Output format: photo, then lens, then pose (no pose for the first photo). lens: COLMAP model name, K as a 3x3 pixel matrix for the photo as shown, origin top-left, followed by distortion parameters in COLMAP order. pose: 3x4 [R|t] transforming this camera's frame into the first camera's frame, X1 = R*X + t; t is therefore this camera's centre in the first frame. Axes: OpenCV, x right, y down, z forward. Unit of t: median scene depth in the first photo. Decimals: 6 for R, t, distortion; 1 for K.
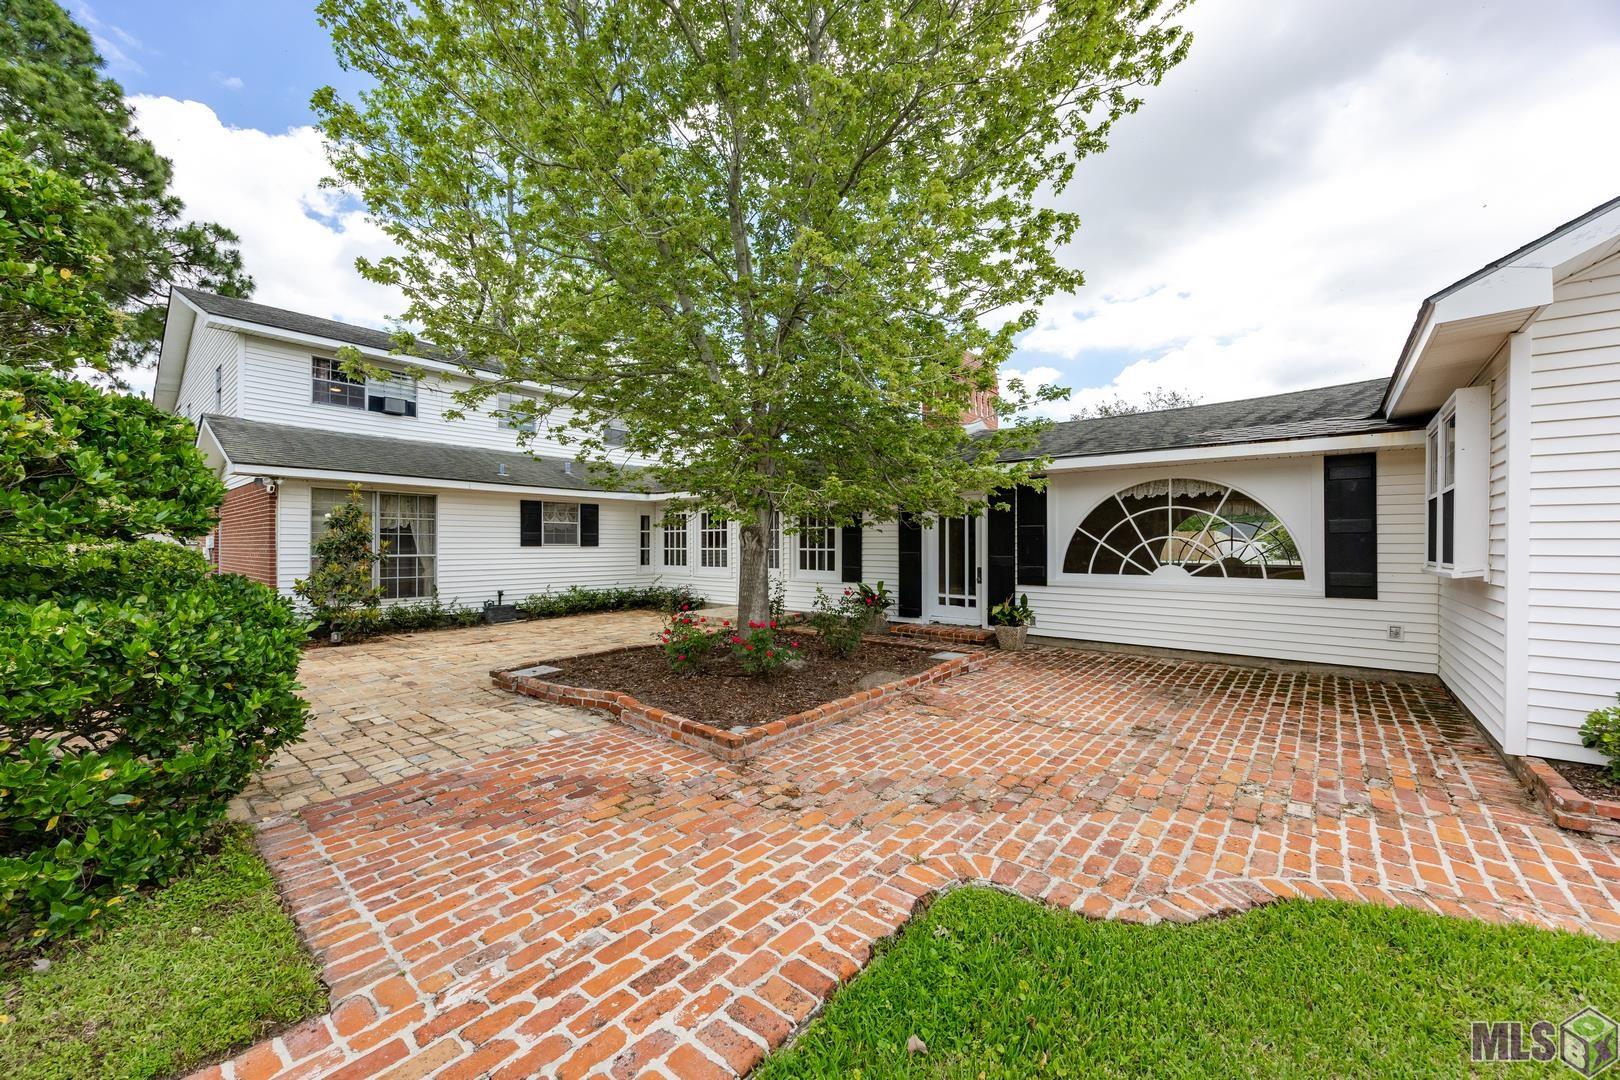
lens RADIAL K [[584.1, 0, 811.6], [0, 584.1, 542.9], [0, 0, 1]] dist [0.007470, 0.000049]
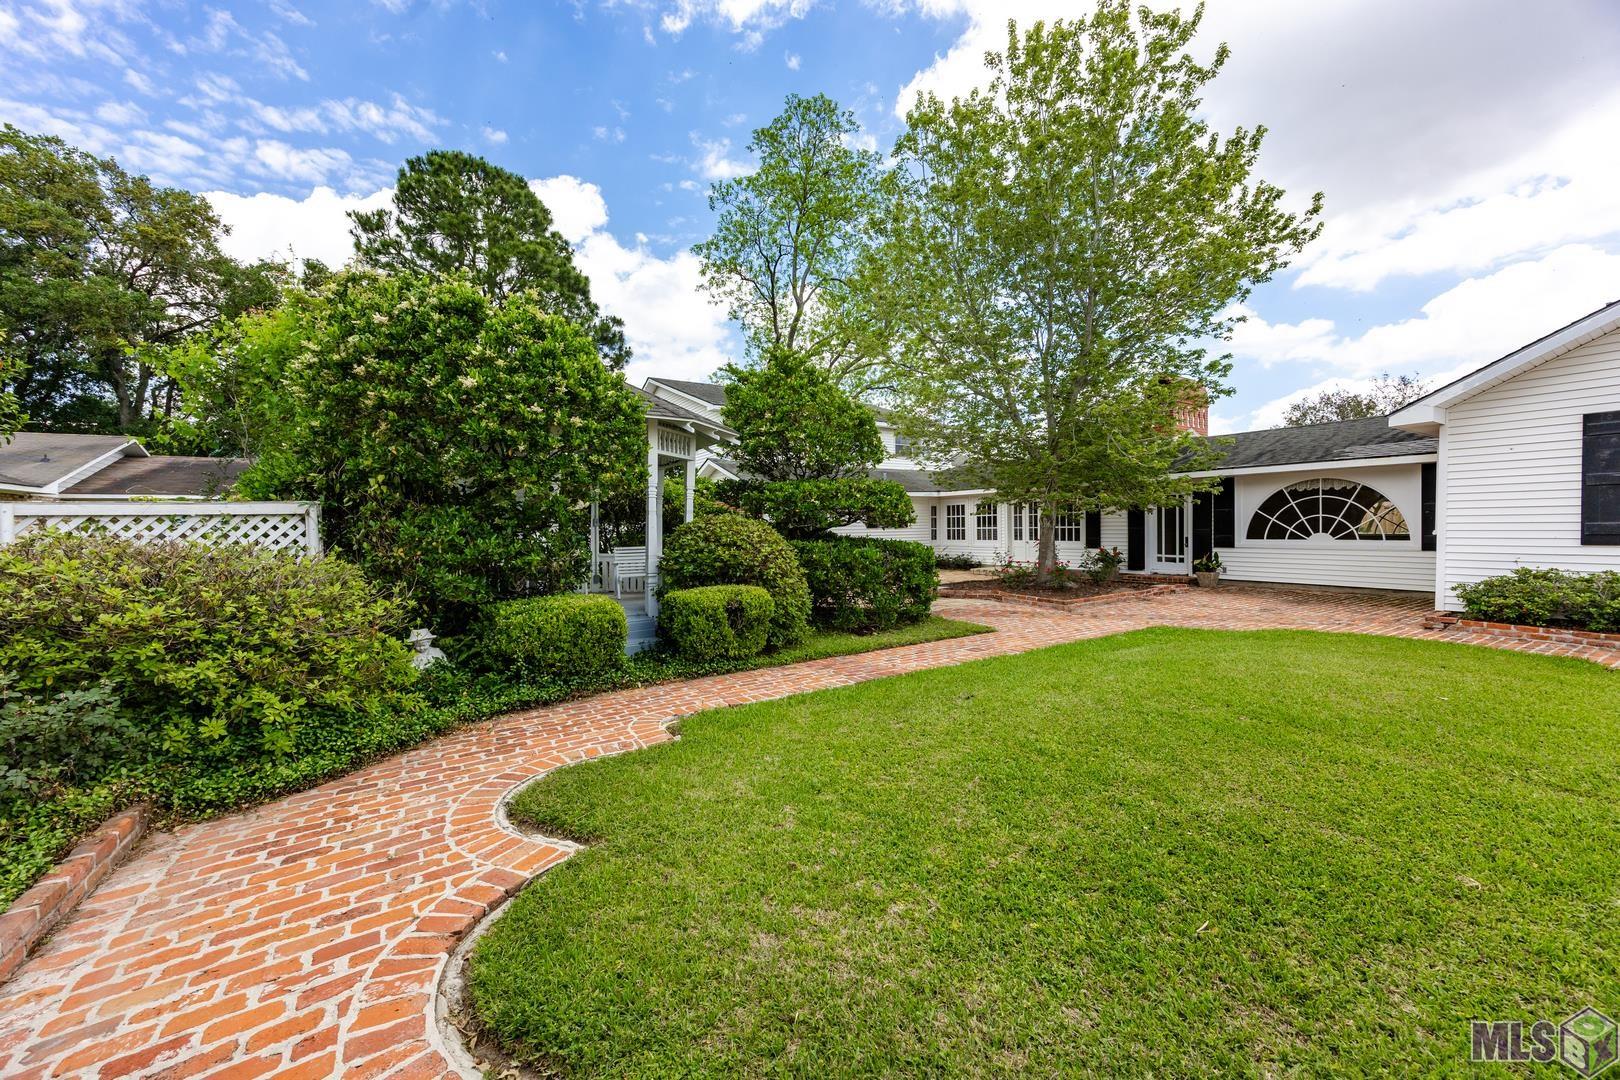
lens RADIAL K [[625.4, 0, 804.8], [0, 625.4, 537.0], [0, 0, 1]] dist [0.000275, 0.000091]
pose [[0.959647, -0.004783, -0.281168, -0.210119], [0.008123, 0.999910, 0.010715, 0.015715], [0.281091, -0.012566, 0.959599, -0.843075]]
